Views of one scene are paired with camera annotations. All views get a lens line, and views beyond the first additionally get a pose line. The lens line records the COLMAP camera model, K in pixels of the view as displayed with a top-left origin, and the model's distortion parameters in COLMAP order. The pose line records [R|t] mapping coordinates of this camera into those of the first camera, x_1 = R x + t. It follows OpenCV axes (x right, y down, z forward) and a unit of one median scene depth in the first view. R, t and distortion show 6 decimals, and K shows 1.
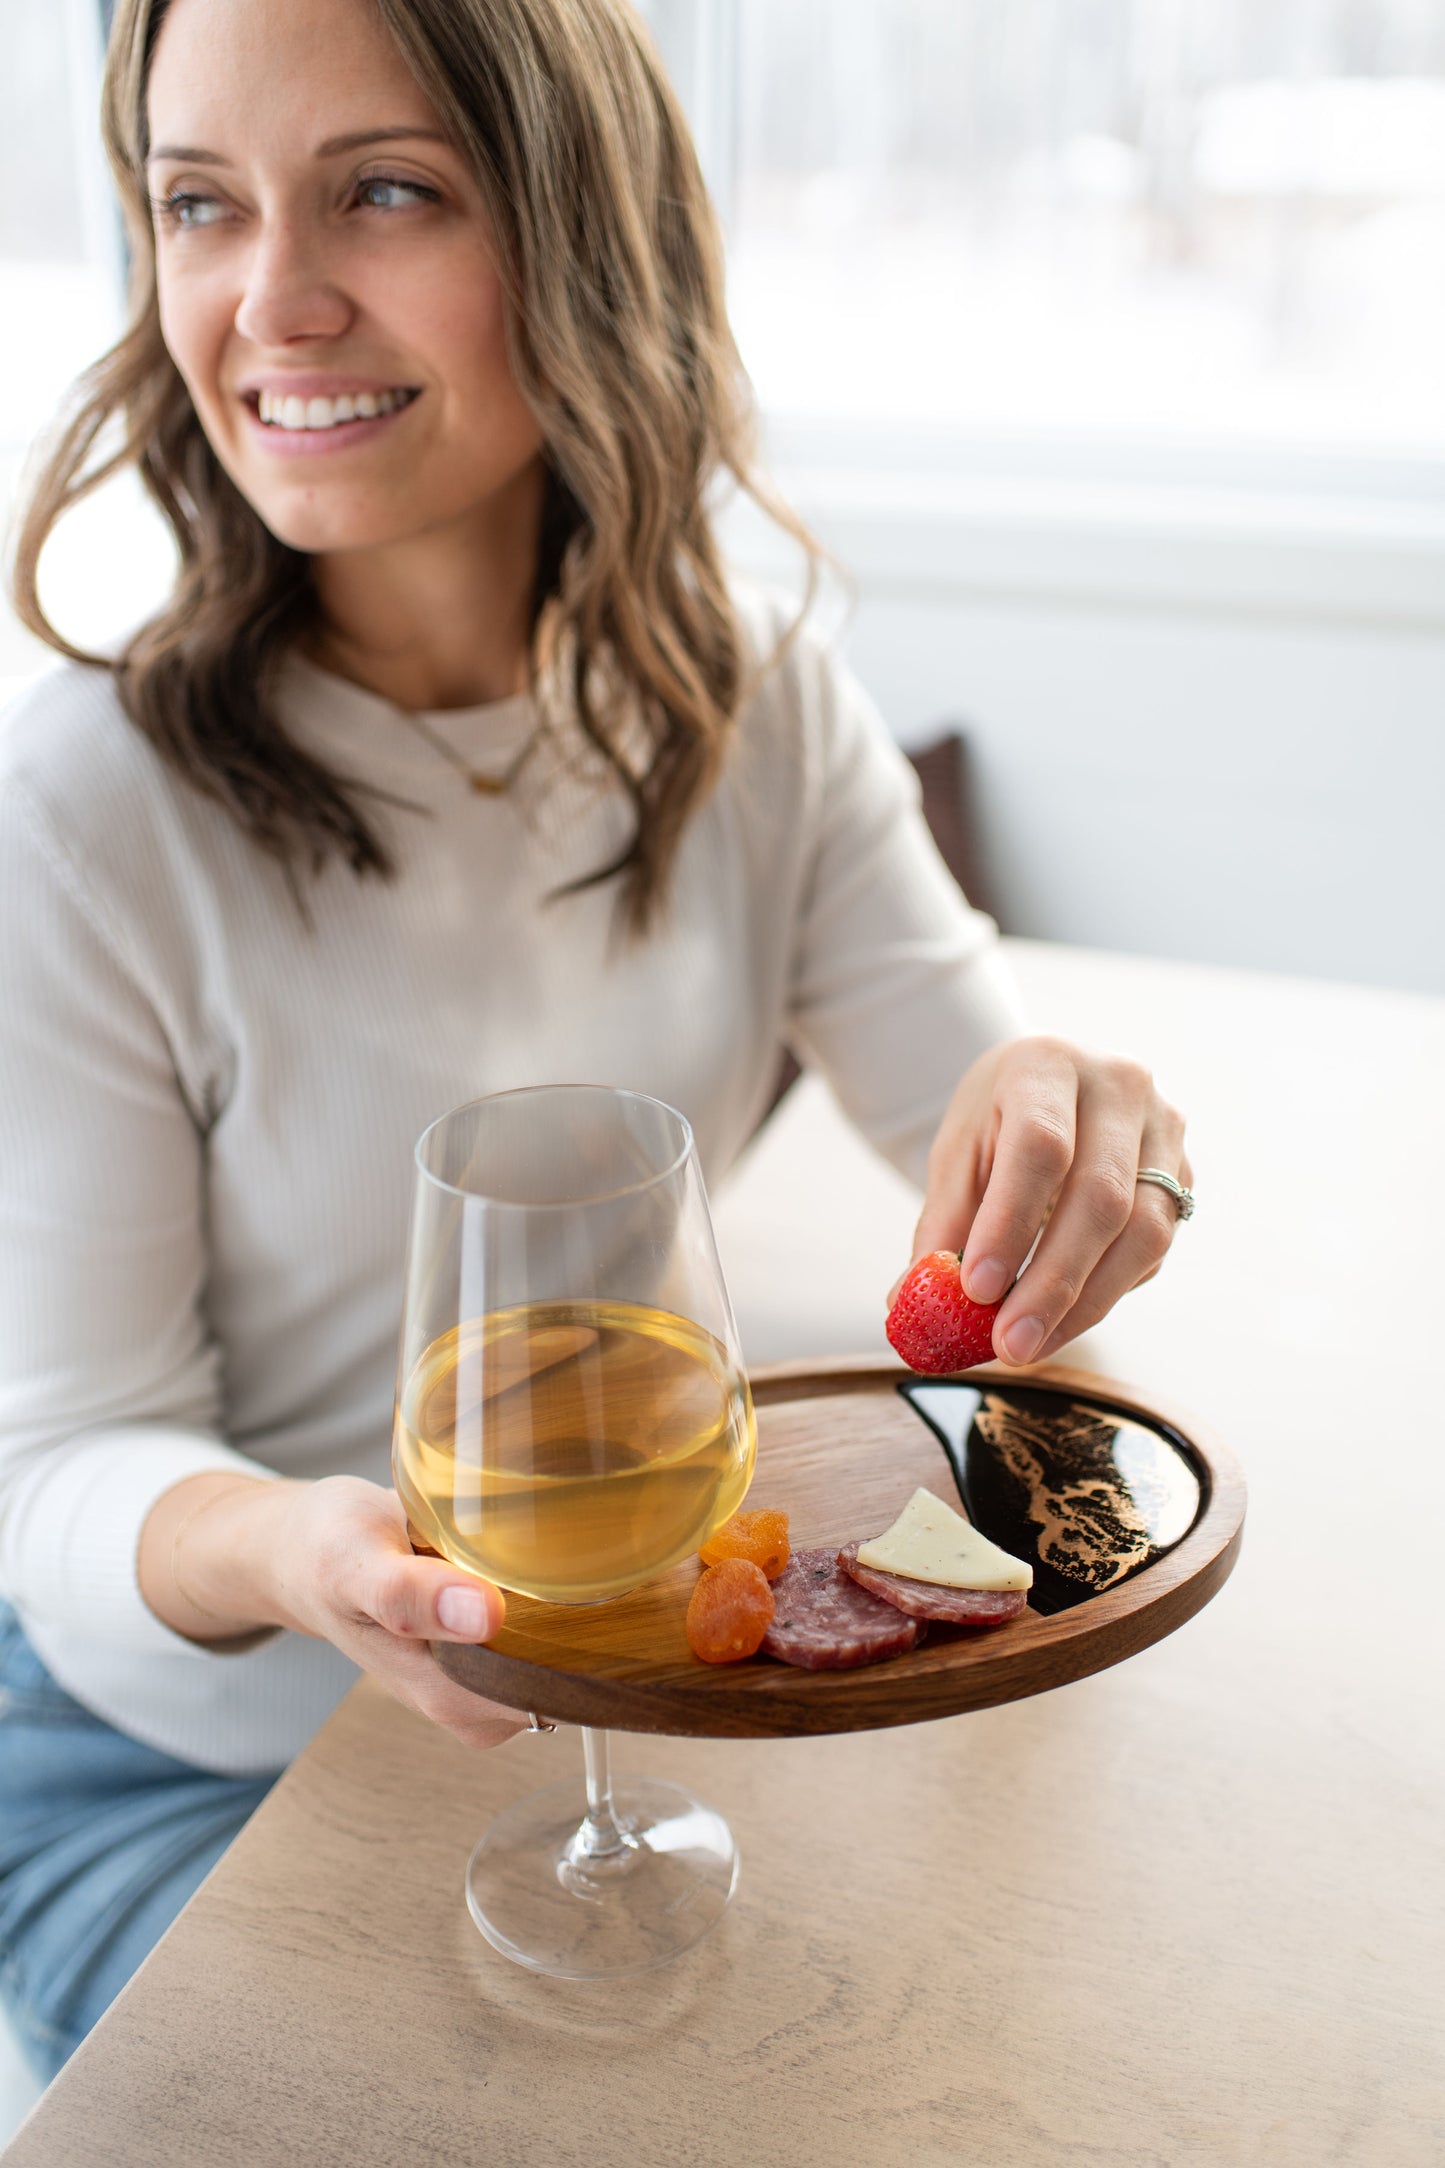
lens RADIAL K [[2127.3, 0, 712.0], [0, 2127.3, 1135.9], [0, 0, 1]] dist [0.011632, 0.000000]
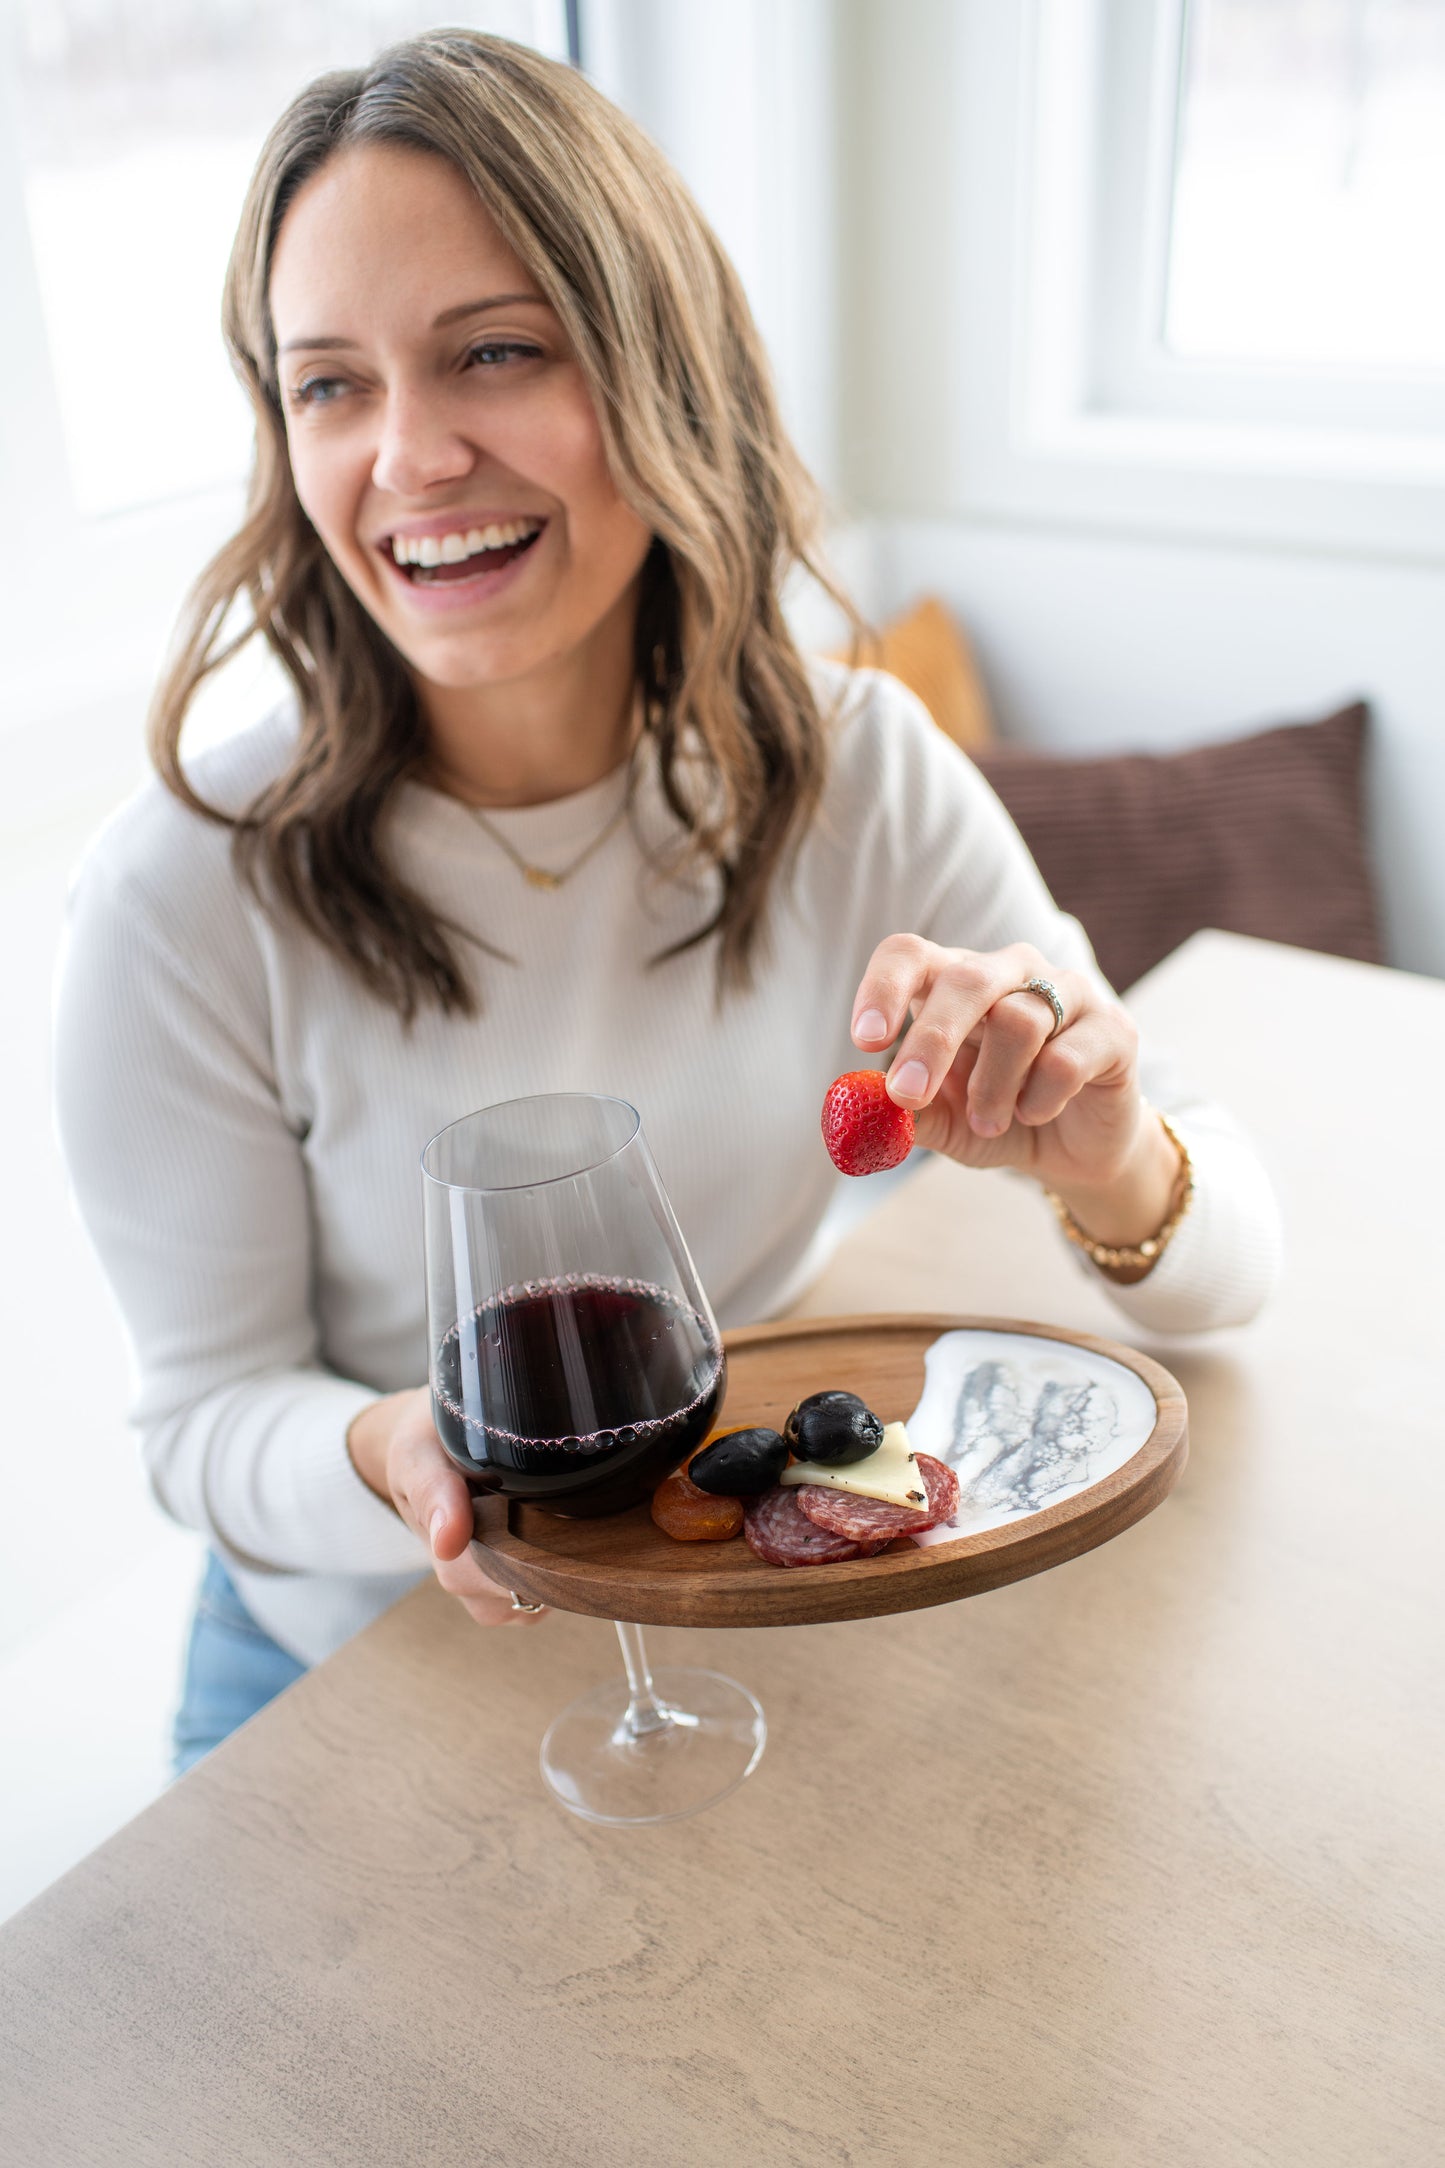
lens RADIAL K [[2097.4, 0, 715.0], [0, 2097.4, 1138.1], [0, 0, 1]] dist [0.010197, 0.000000]
pose [[0.954996, 0.091712, -0.282084, 0.383636], [-0.073829, 0.994566, 0.073407, -0.132354], [0.287284, -0.049278, 0.956577, -0.075078]]
